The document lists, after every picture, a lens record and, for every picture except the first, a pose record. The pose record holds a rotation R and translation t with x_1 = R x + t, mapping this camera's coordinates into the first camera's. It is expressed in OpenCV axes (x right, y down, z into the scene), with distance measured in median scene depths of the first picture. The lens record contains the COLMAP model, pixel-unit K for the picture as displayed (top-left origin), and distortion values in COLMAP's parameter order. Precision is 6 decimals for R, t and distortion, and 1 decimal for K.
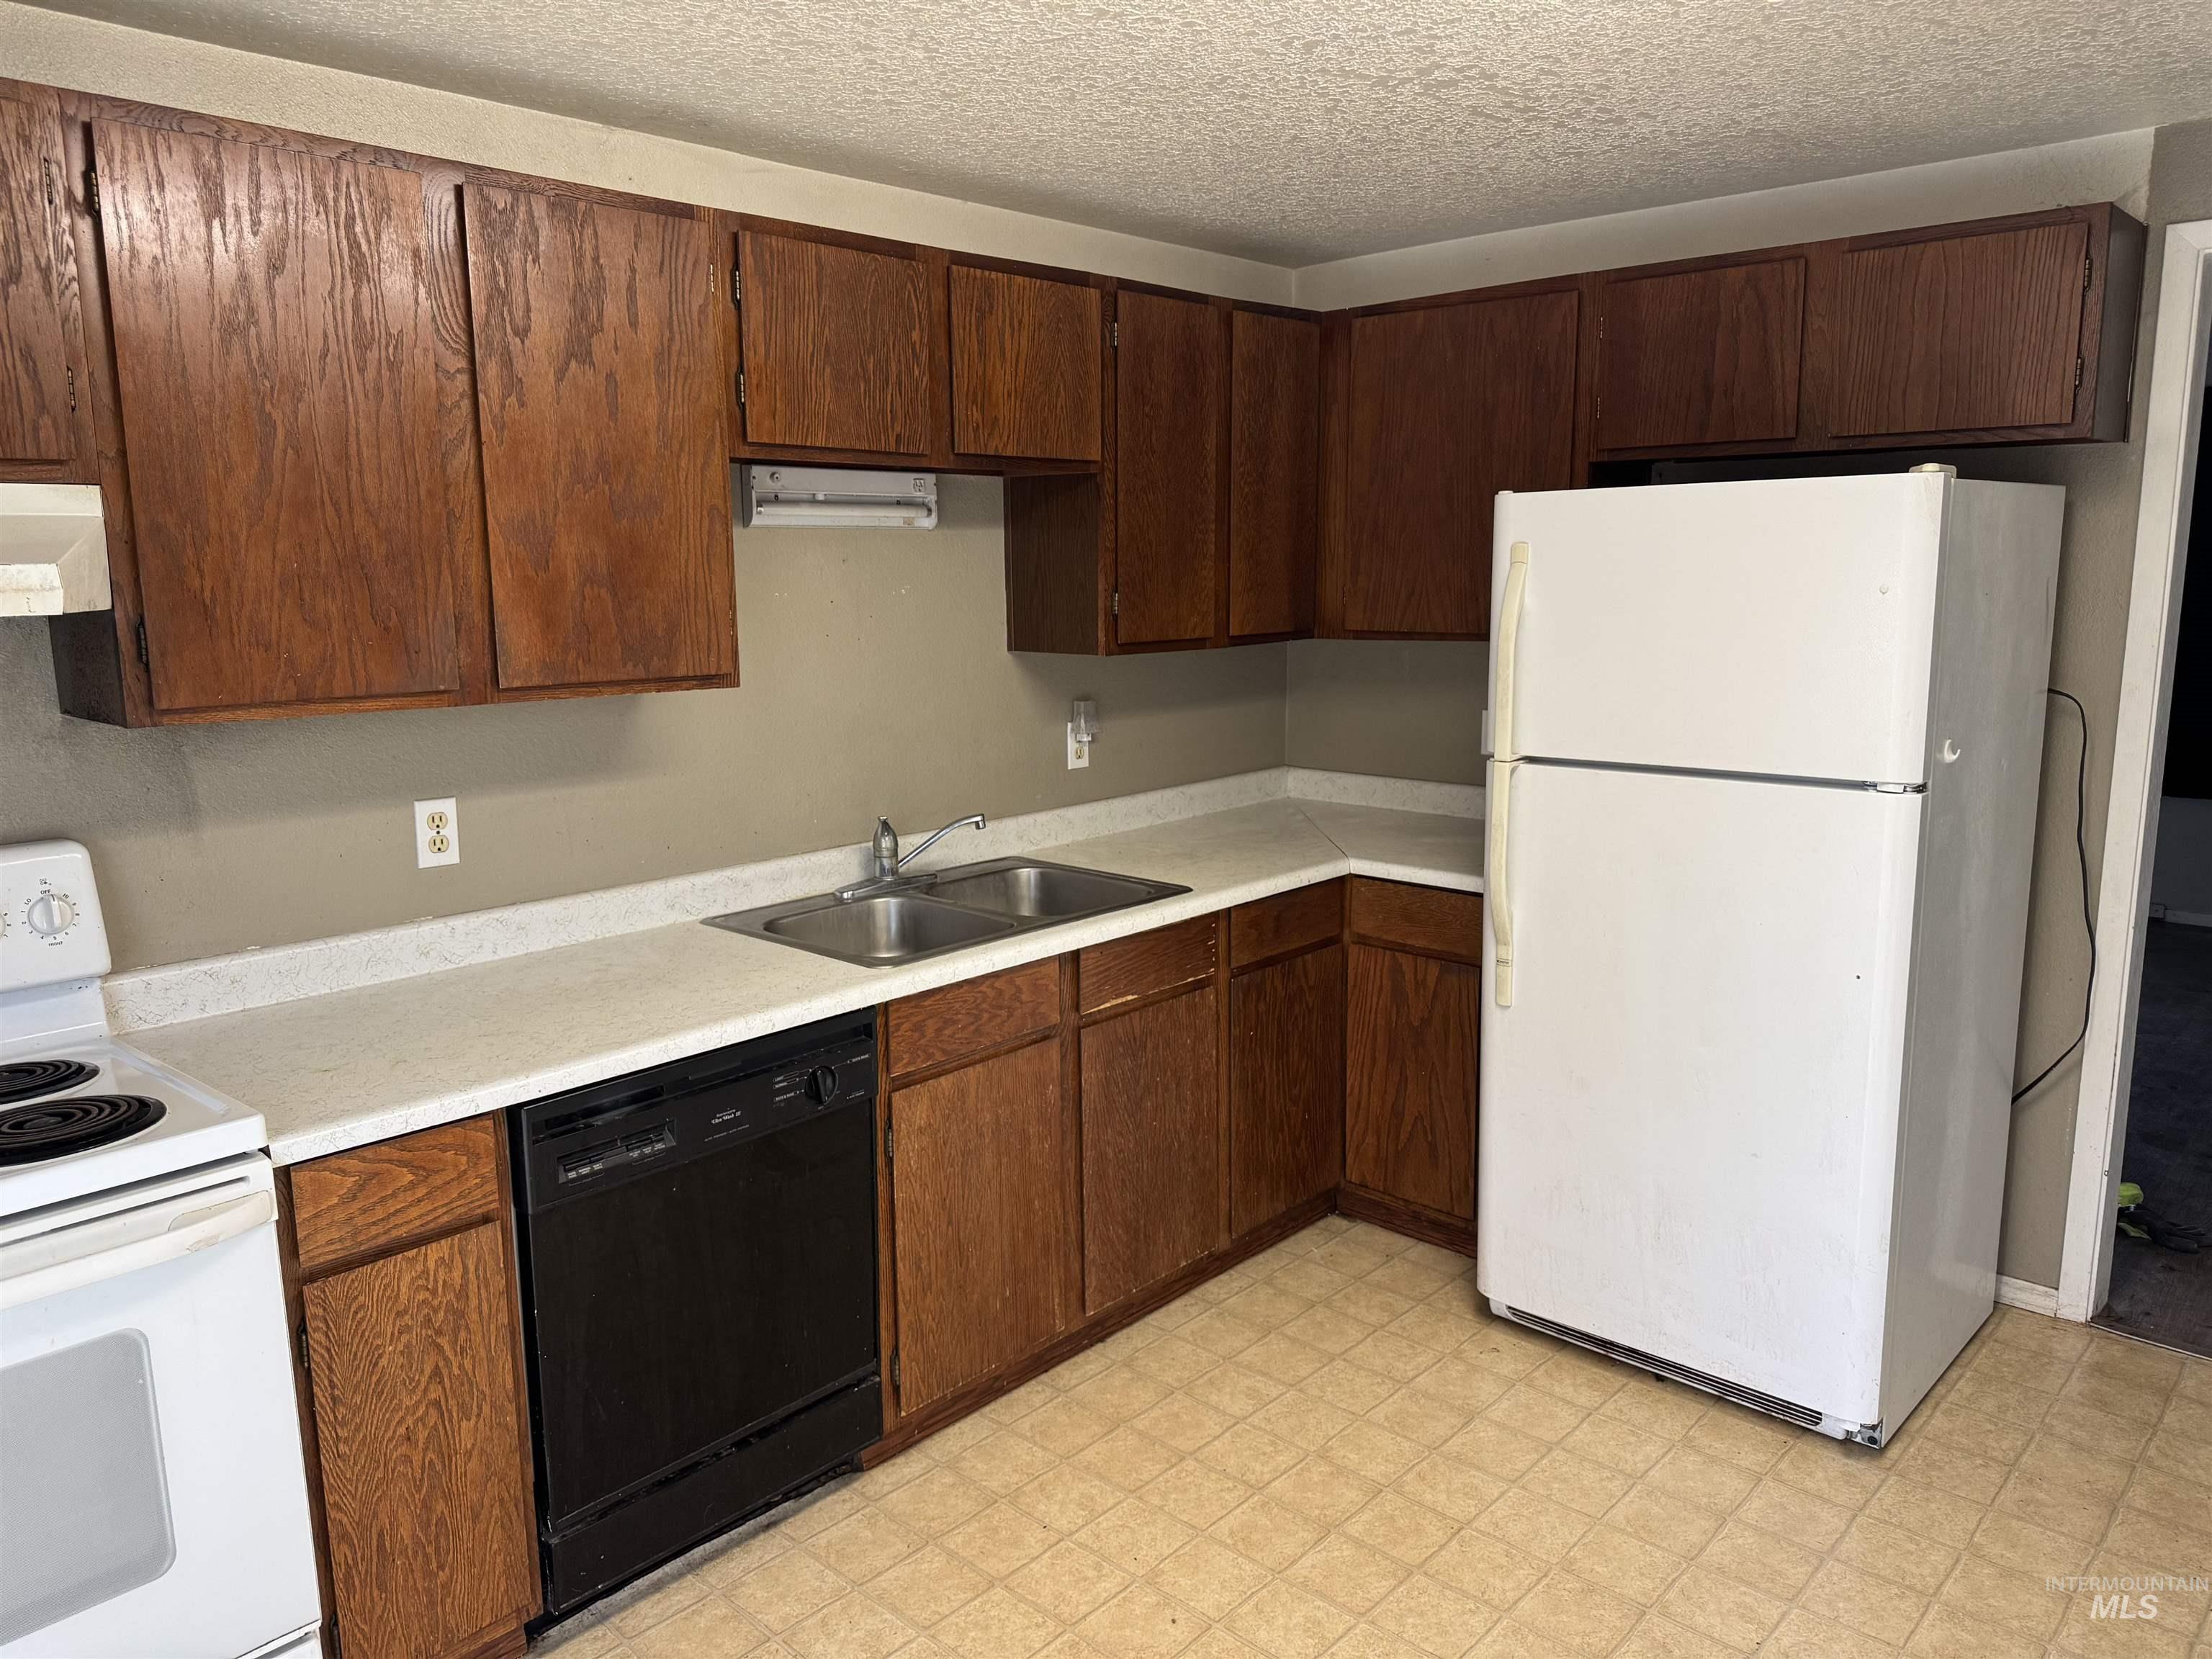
lens RADIAL K [[1565.2, 0, 1104.4], [0, 1565.2, 823.8], [0, 0, 1]] dist [0.126136, -0.231651]
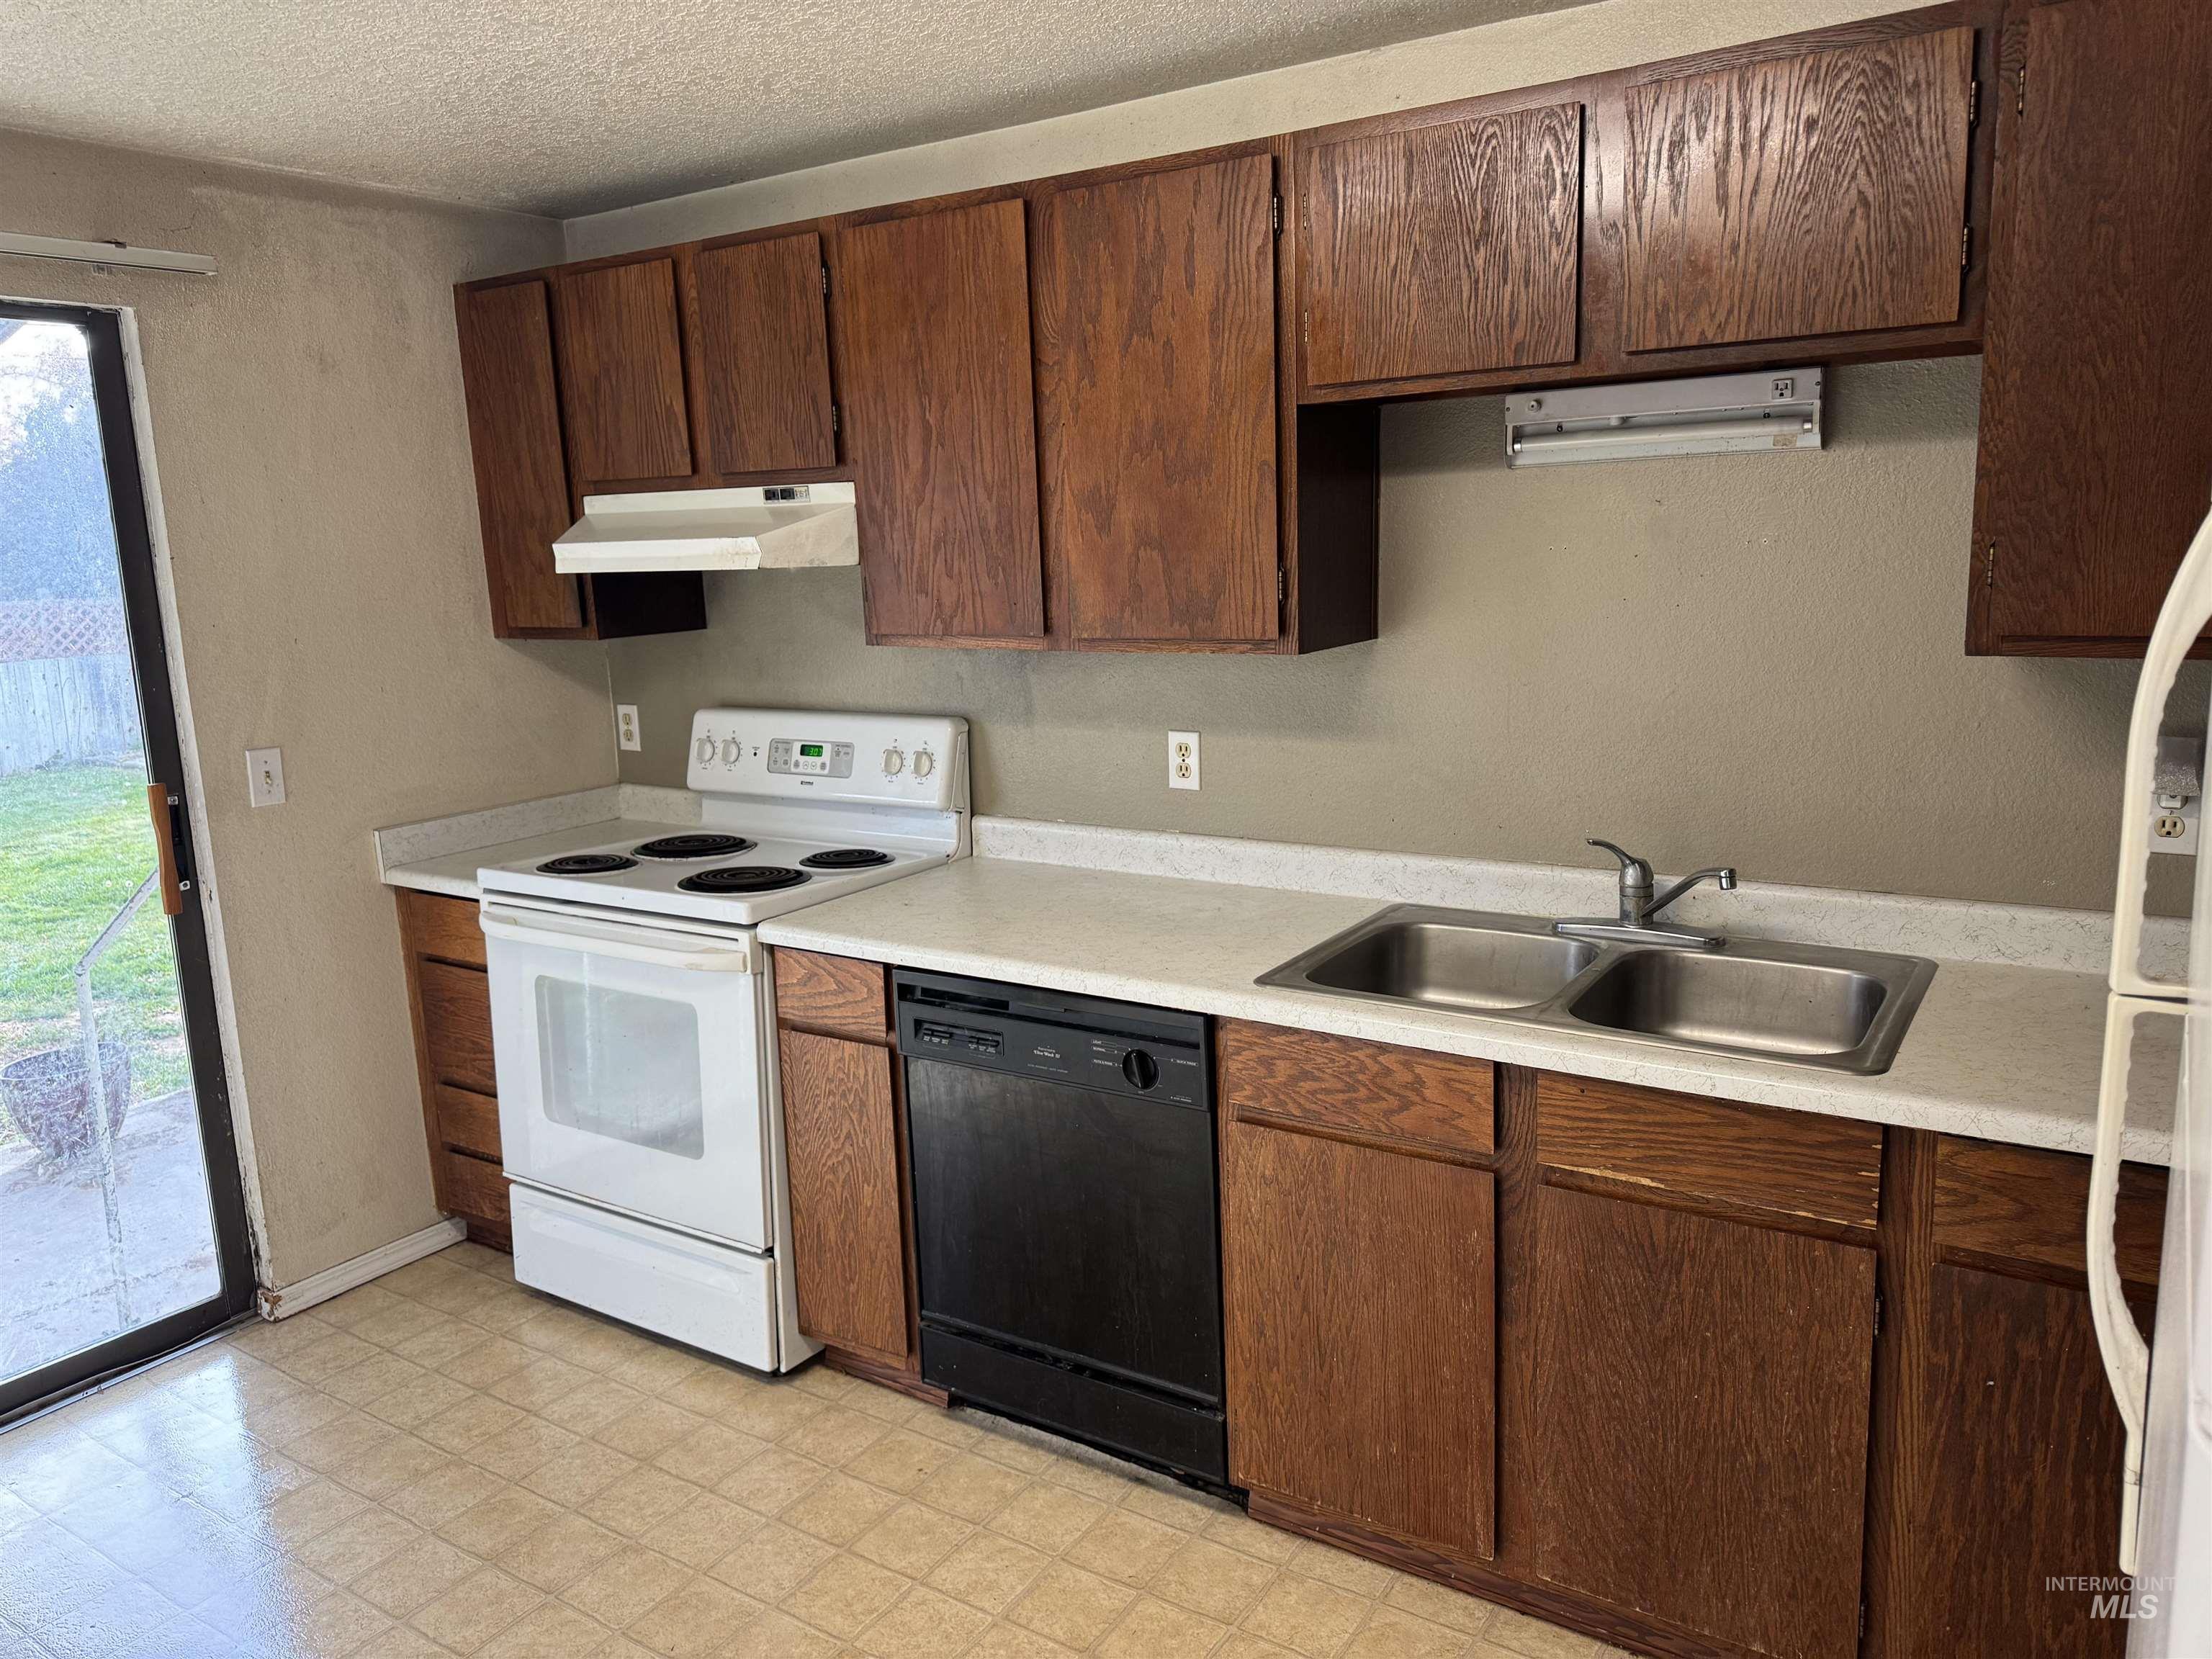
lens RADIAL K [[1572.5, 0, 1101.2], [0, 1572.5, 821.0], [0, 0, 1]] dist [0.192019, -0.411534]
pose [[0.151968, 0.185607, -0.970802, 0.727595], [-0.129141, 0.977518, 0.166675, -0.141602], [0.979913, 0.100041, 0.172520, 0.789219]]
